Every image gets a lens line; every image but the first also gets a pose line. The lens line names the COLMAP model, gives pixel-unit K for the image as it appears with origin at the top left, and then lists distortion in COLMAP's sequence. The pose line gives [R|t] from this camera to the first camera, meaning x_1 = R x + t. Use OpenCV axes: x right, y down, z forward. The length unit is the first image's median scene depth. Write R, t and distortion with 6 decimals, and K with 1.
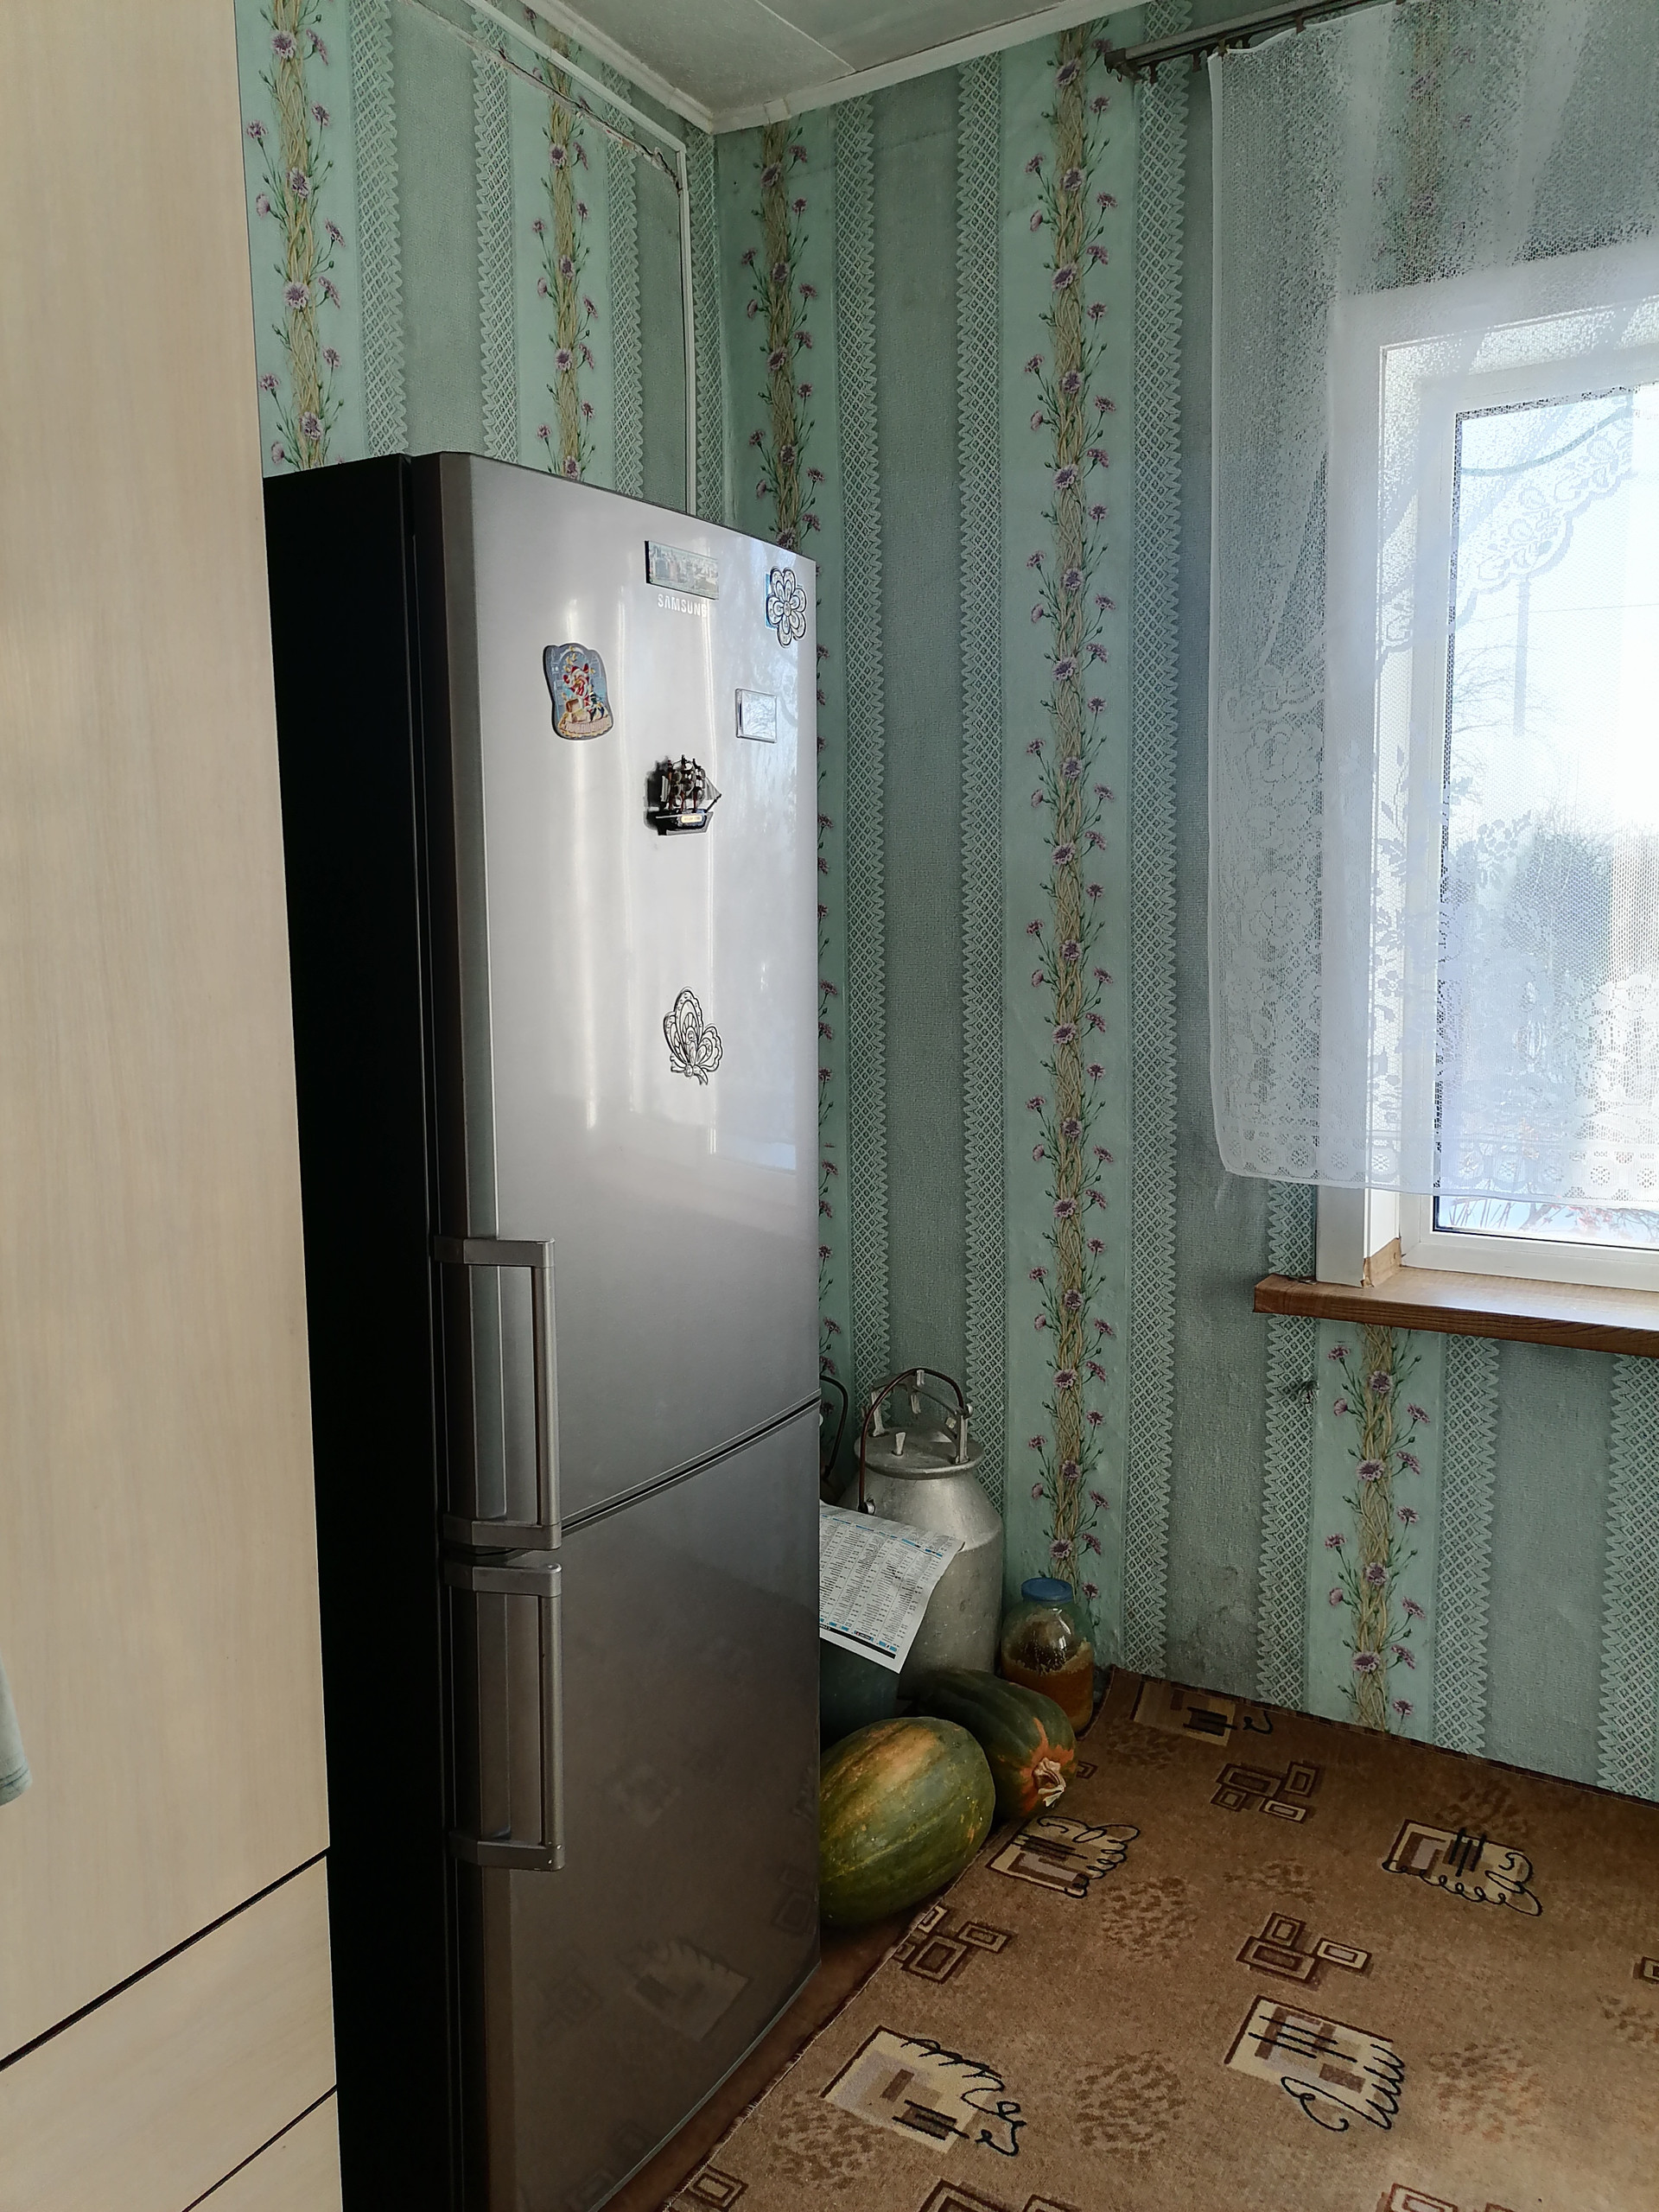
lens RADIAL K [[1651.2, 0, 837.0], [0, 1651.2, 1084.3], [0, 0, 1]] dist [0.044674, -0.022877]
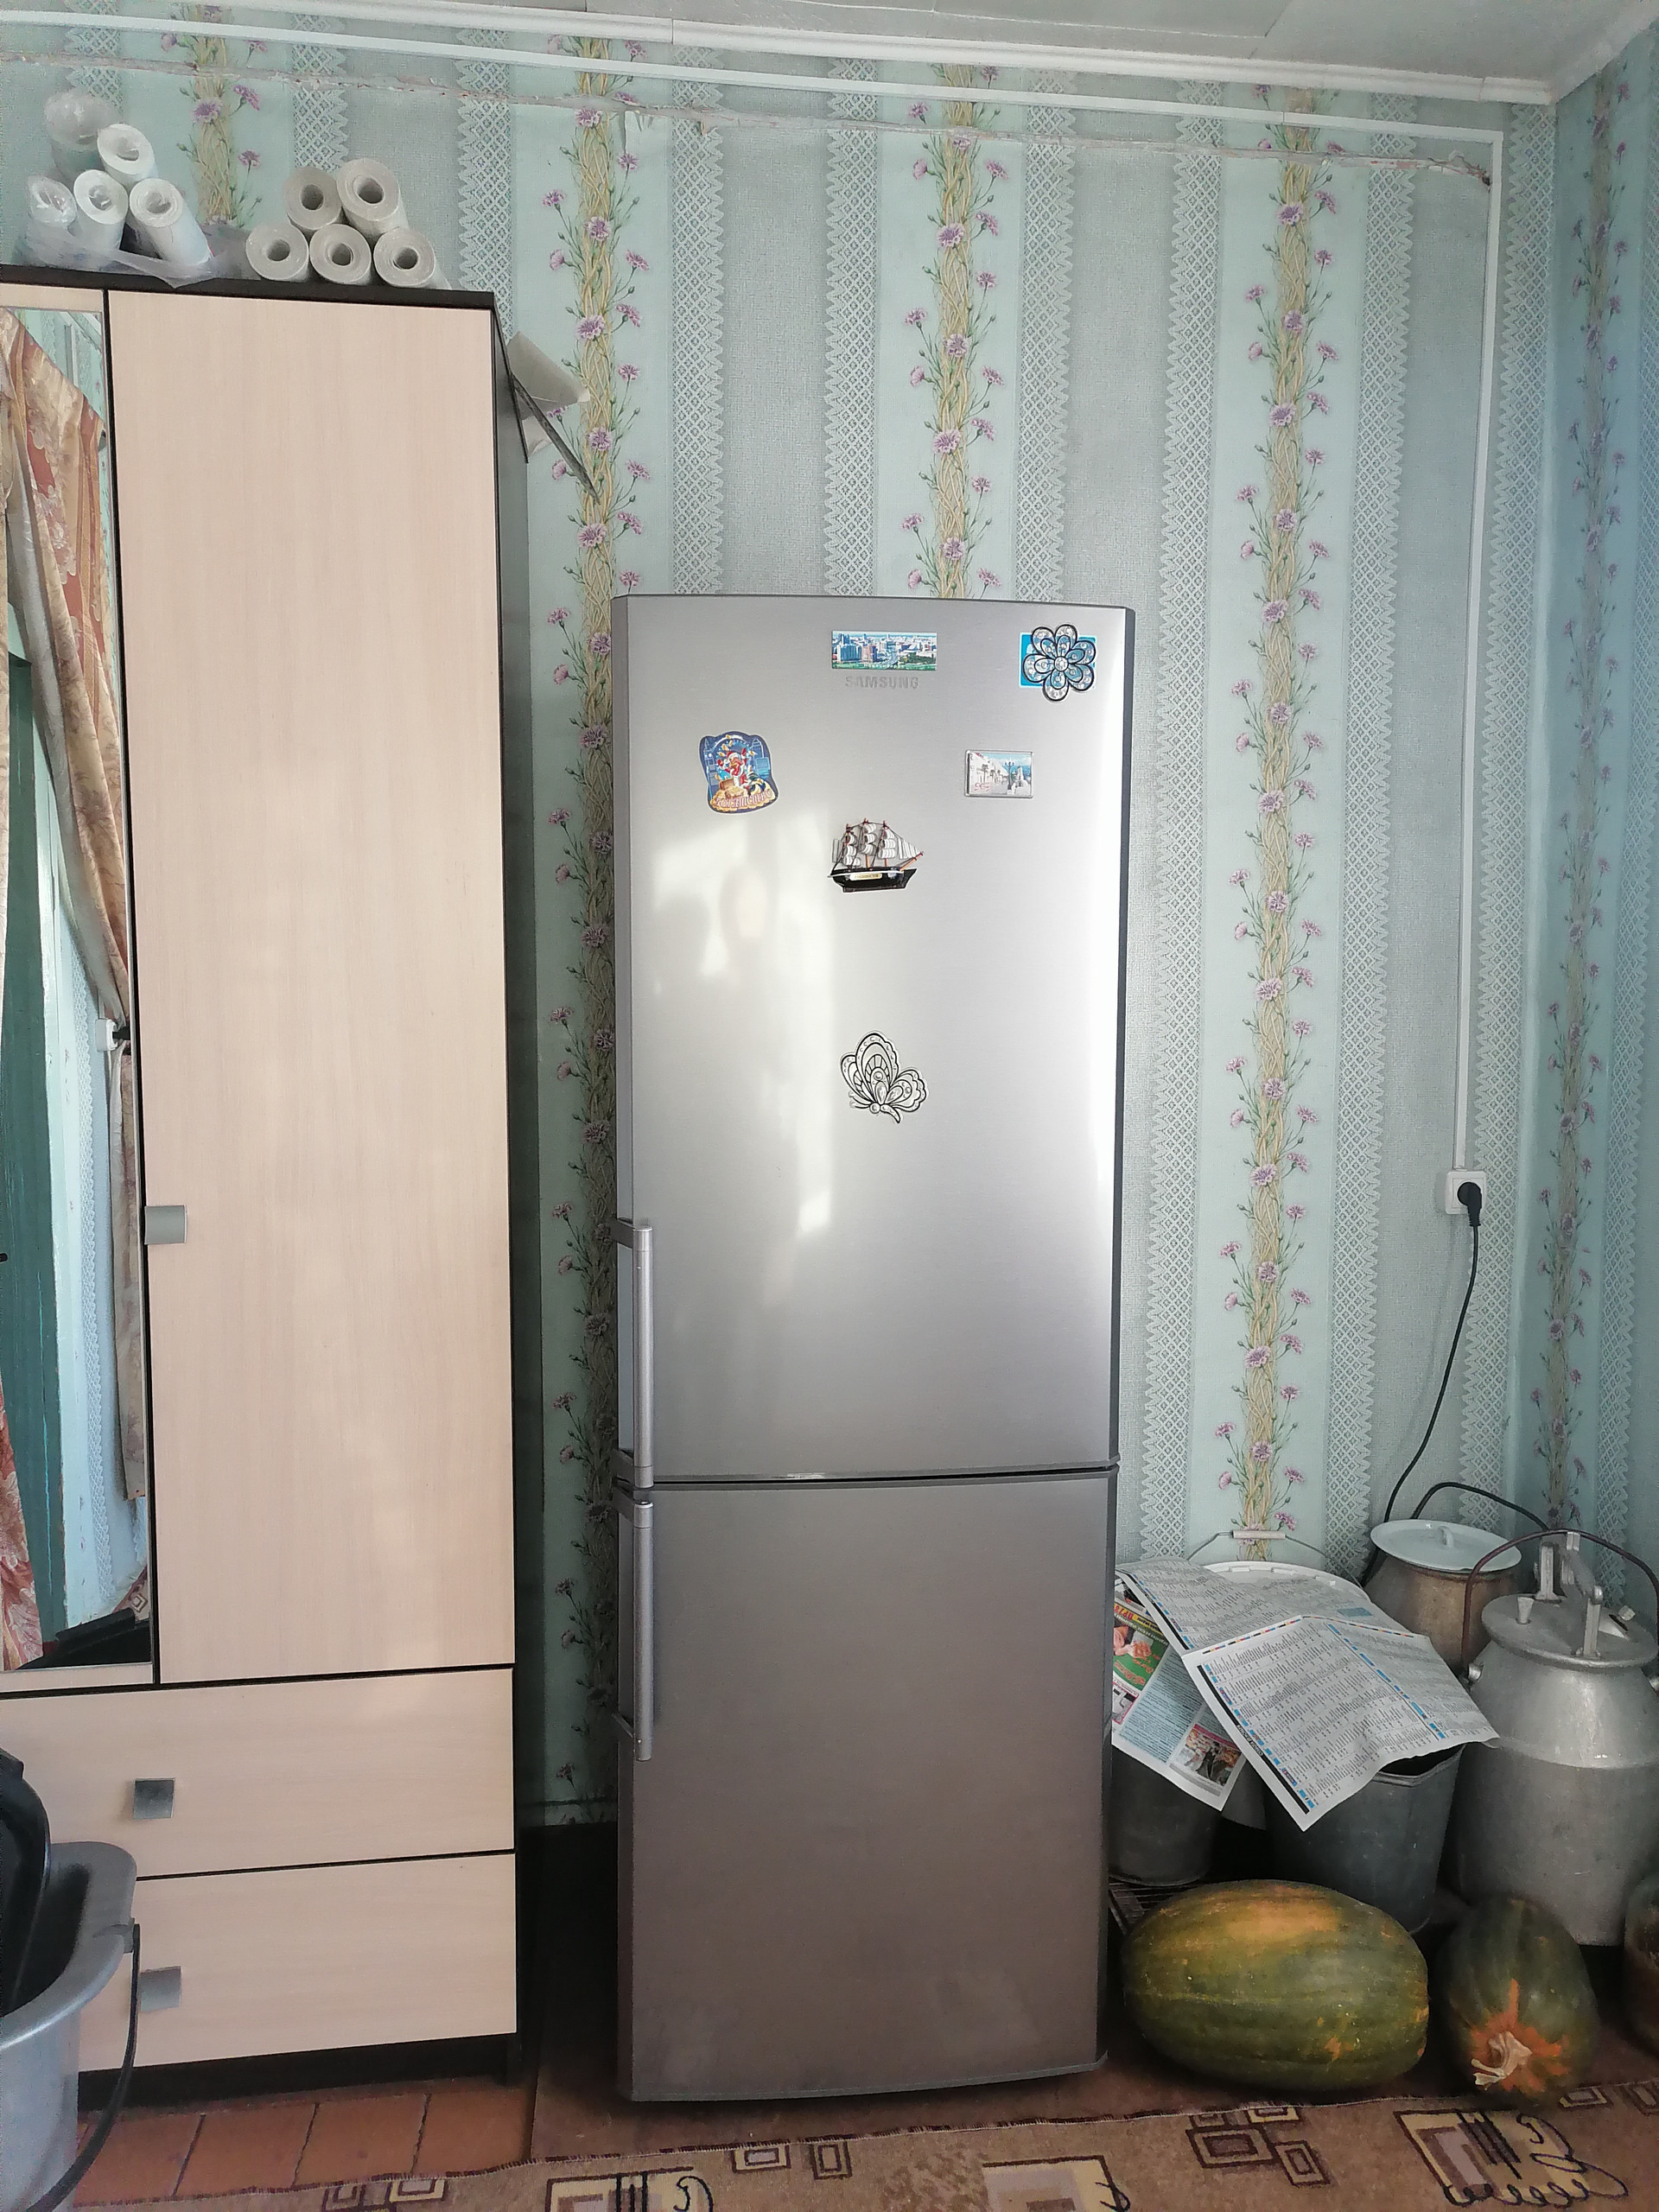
lens RADIAL K [[1651.2, 0, 840.2], [0, 1651.2, 1087.0], [0, 0, 1]] dist [0.044674, -0.022877]
pose [[0.613742, 0.071776, -0.786237, 0.557136], [-0.098997, 0.994995, 0.013556, -0.025643], [0.783275, 0.069515, 0.617776, 0.234635]]
